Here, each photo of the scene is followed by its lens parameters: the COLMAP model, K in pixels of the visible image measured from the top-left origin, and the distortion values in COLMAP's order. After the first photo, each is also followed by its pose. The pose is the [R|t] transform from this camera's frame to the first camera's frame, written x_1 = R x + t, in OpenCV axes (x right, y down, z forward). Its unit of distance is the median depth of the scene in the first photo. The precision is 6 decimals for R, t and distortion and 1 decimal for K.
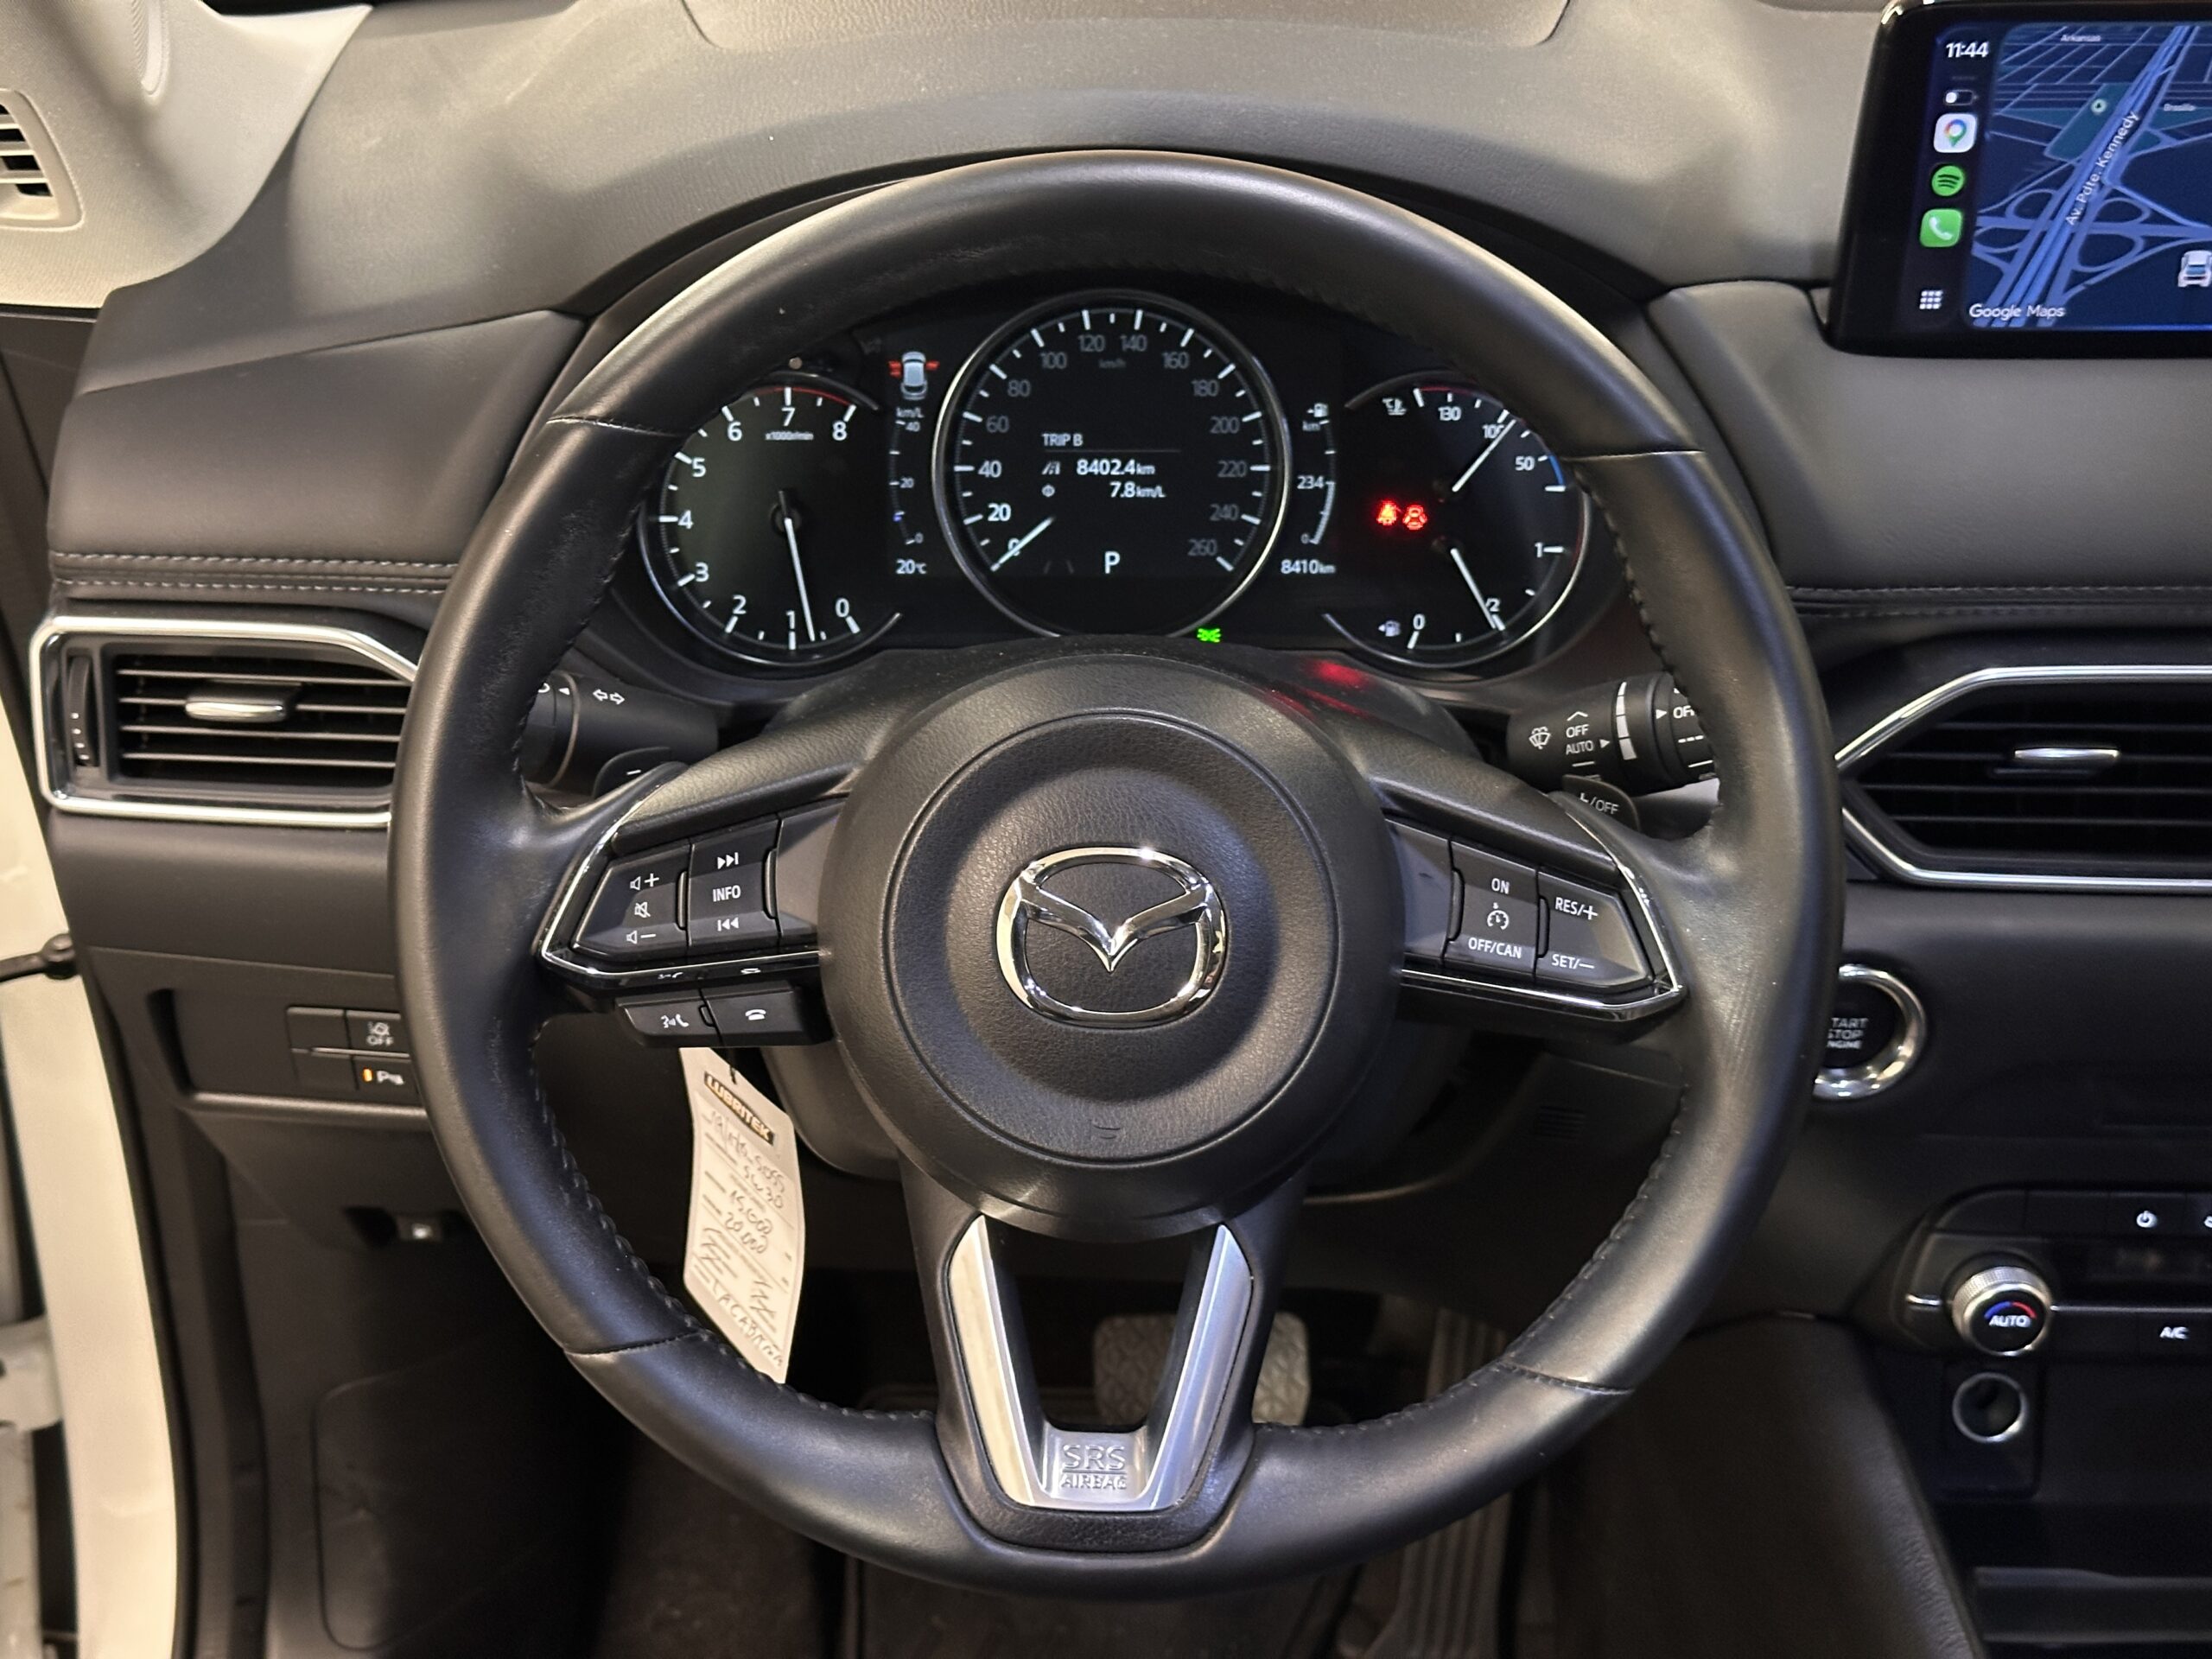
lens RADIAL K [[3082.3, 0, 1041.6], [0, 3082.3, 871.3], [0, 0, 1]] dist [0.090095, 0.000000]
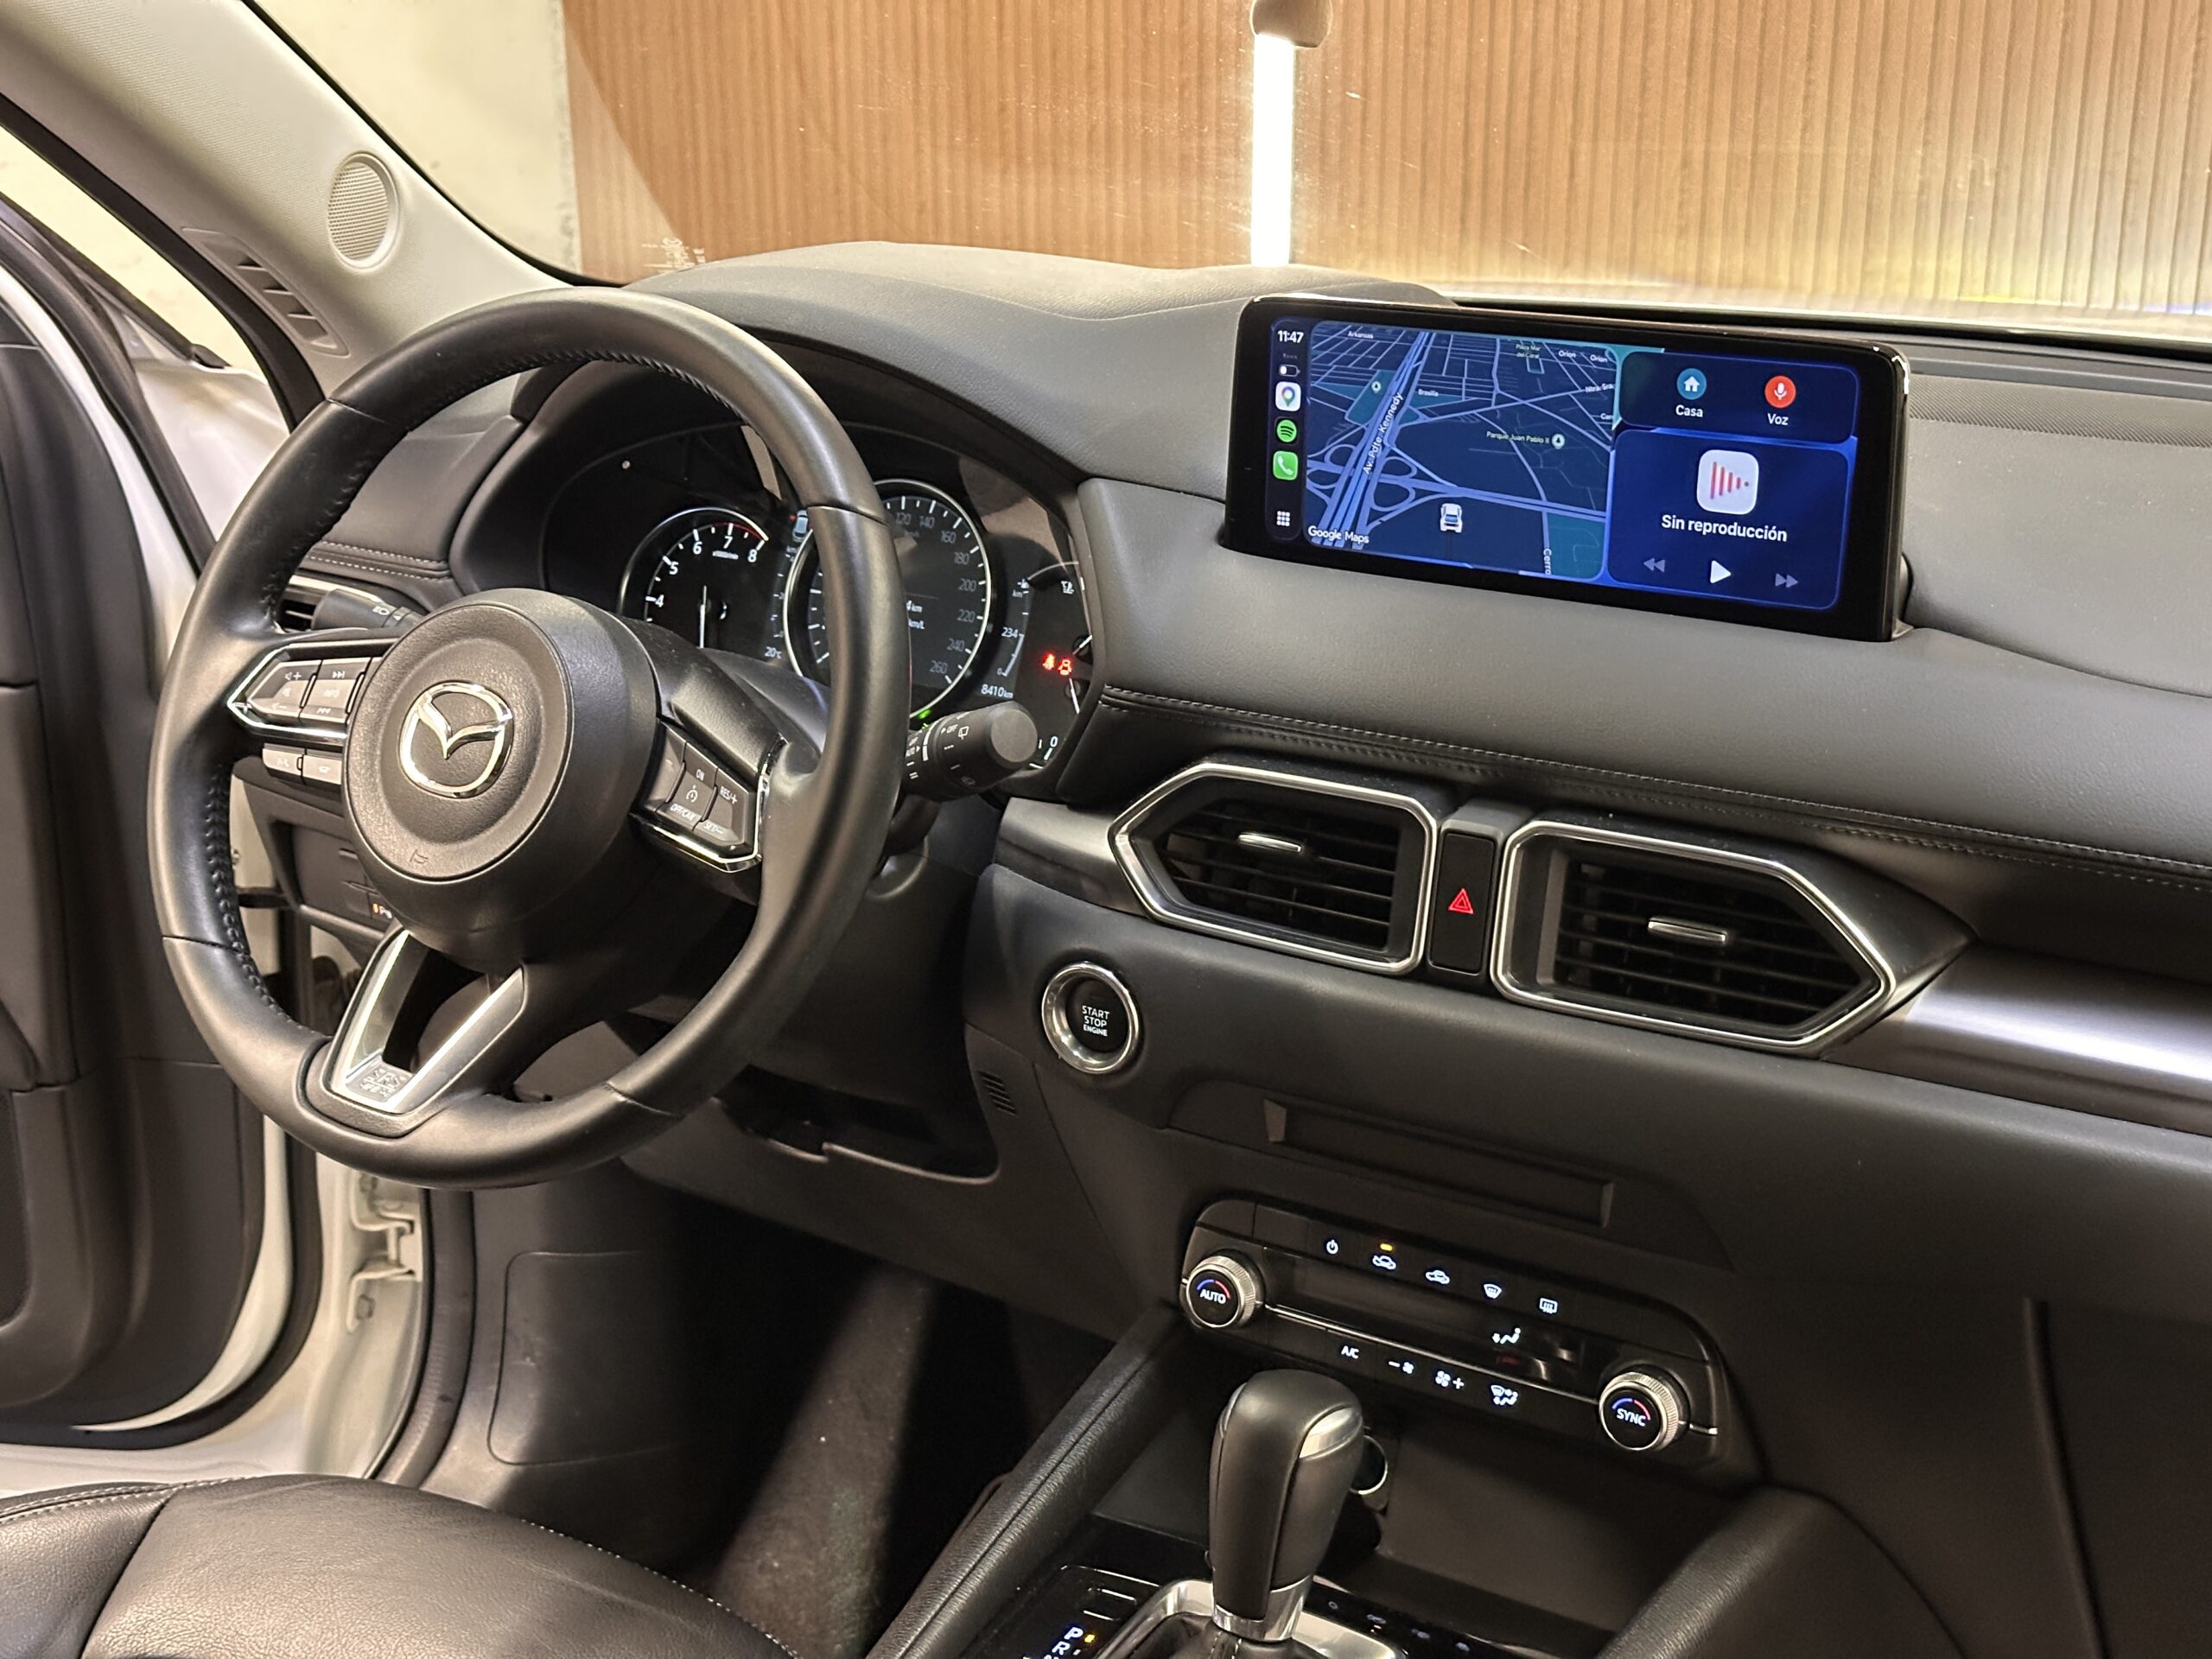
lens RADIAL K [[3082.3, 0, 1023.2], [0, 3082.3, 900.0], [0, 0, 1]] dist [0.090095, 0.000000]
pose [[0.841783, 0.182232, -0.508127, 0.826002], [-0.283030, 0.950534, -0.127984, 0.166572], [0.459669, 0.251550, 0.851720, -0.156843]]
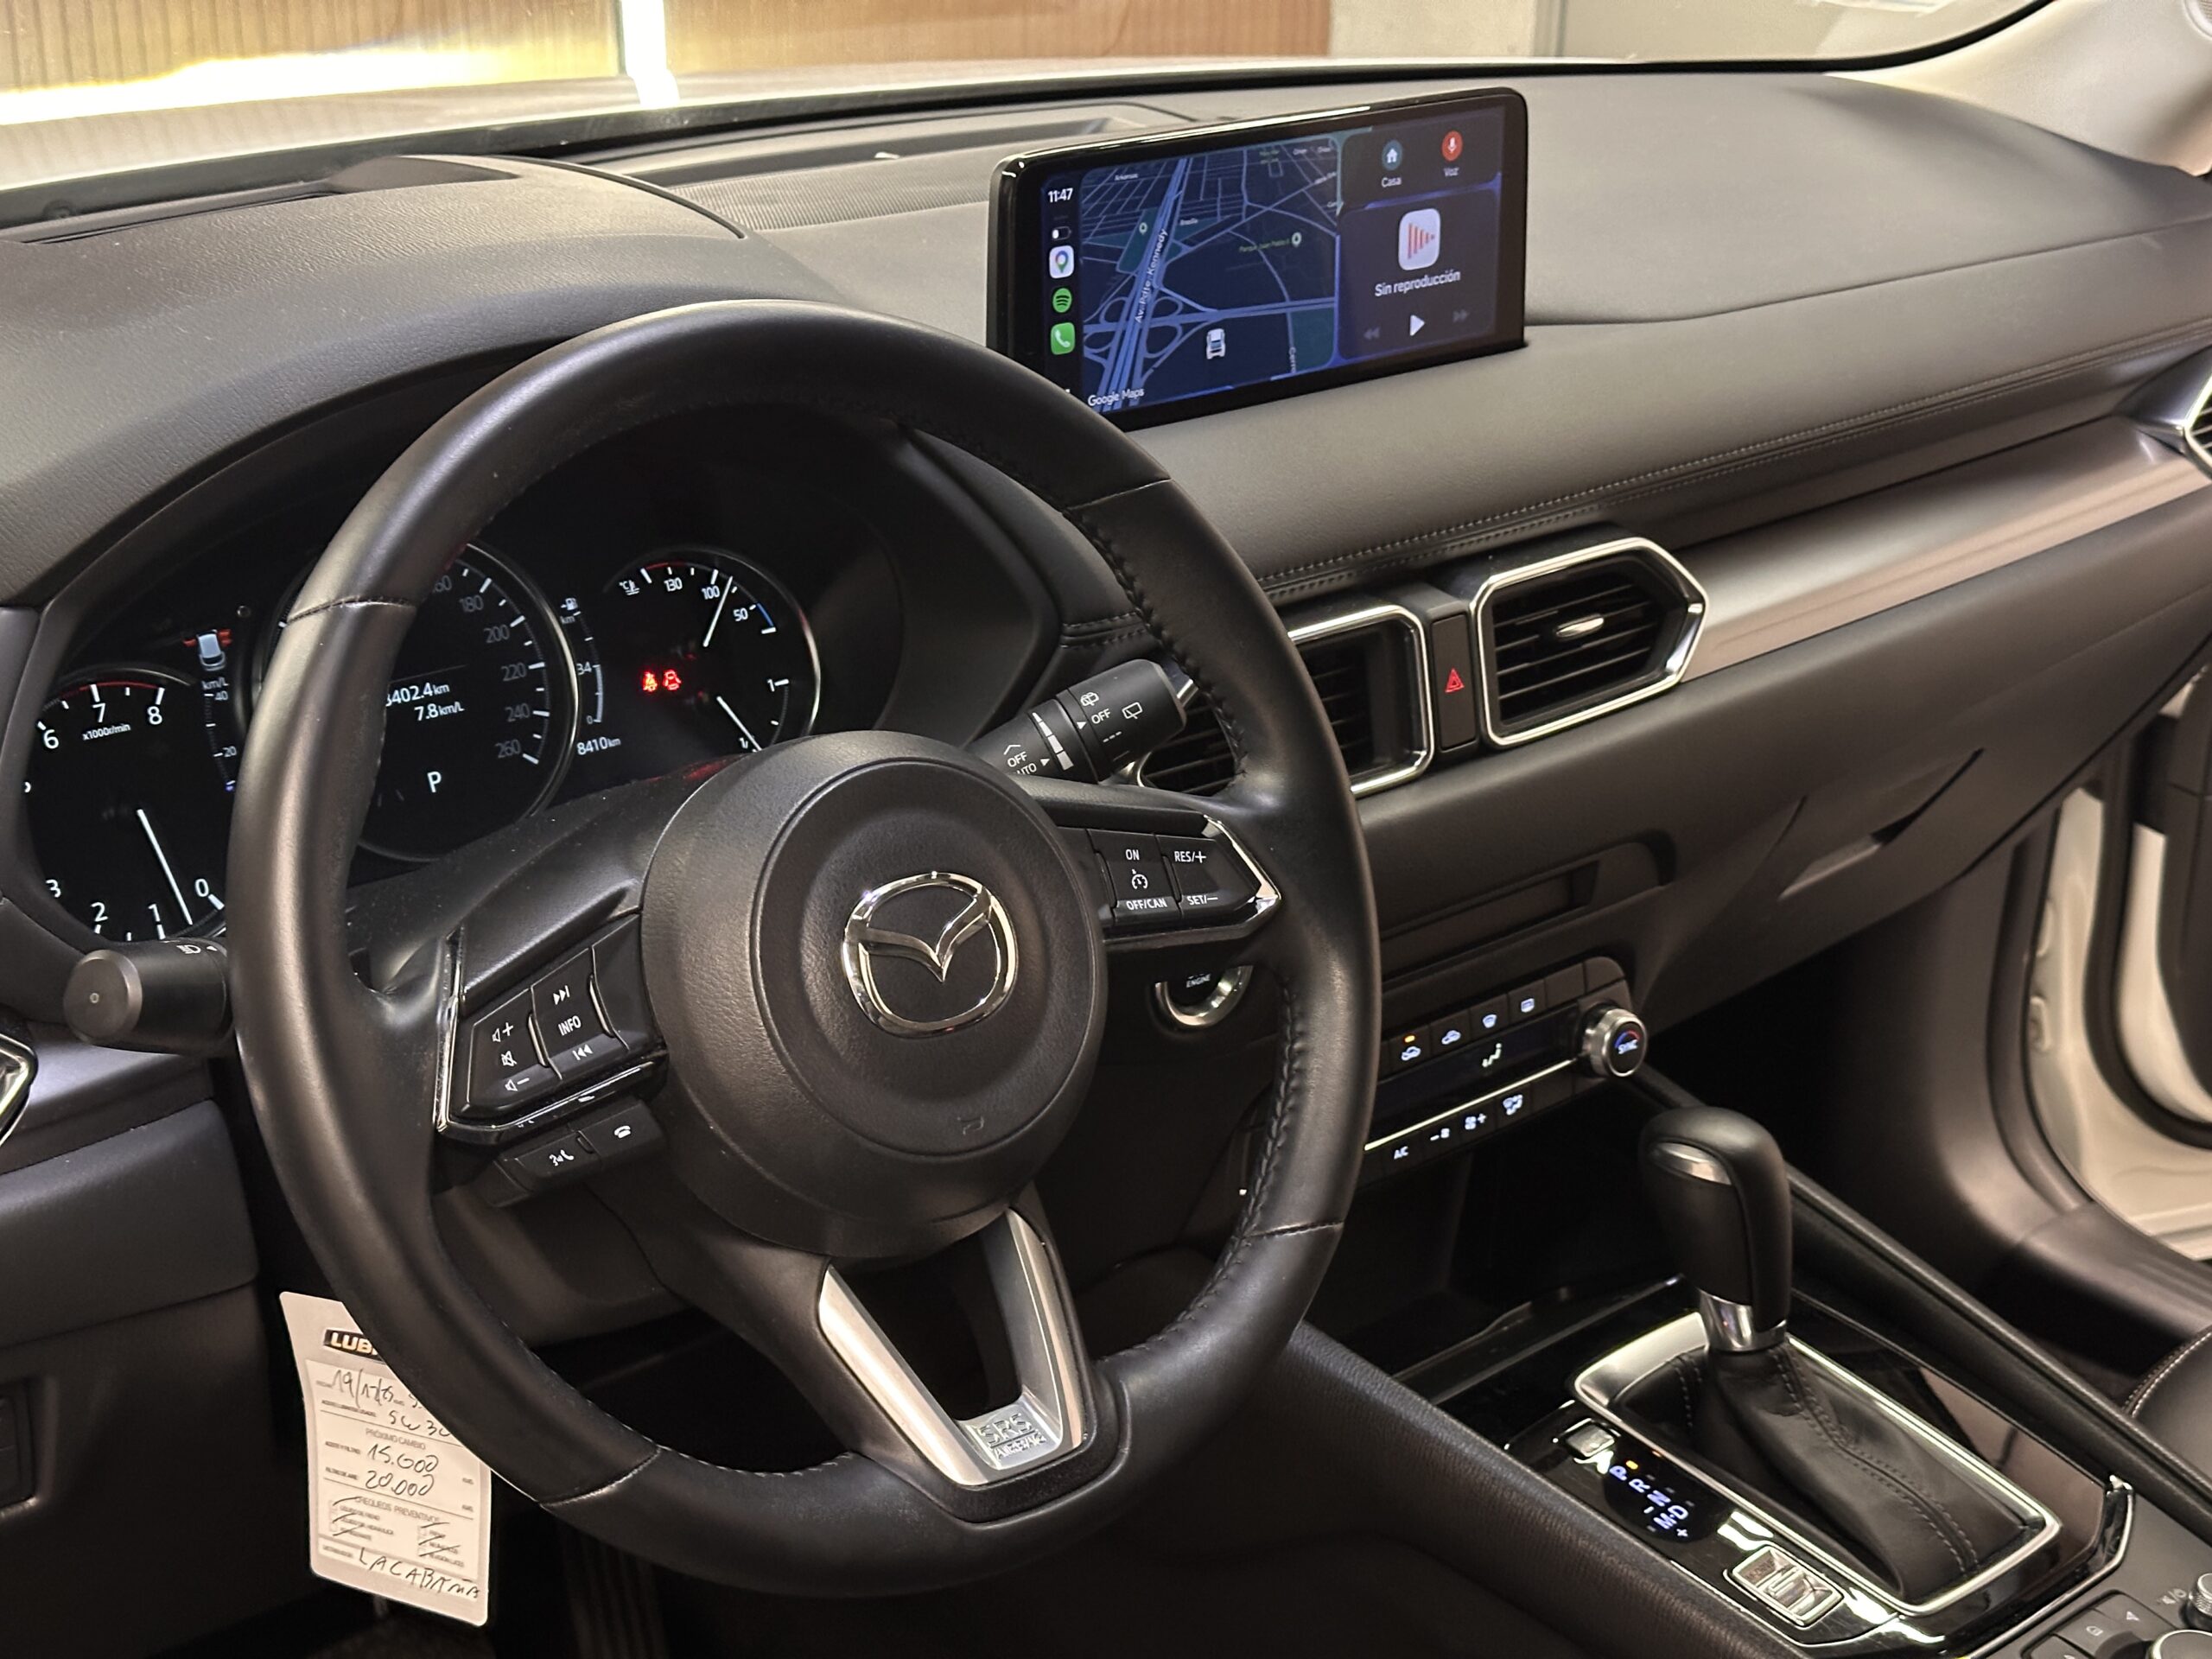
lens RADIAL K [[3082.3, 0, 1101.8], [0, 3082.3, 903.3], [0, 0, 1]] dist [0.090095, 0.000000]
pose [[0.750487, -0.248734, 0.612291, -0.466061], [0.330724, 0.943469, -0.022099, 0.037479], [-0.572181, 0.219084, 0.790323, 0.048048]]
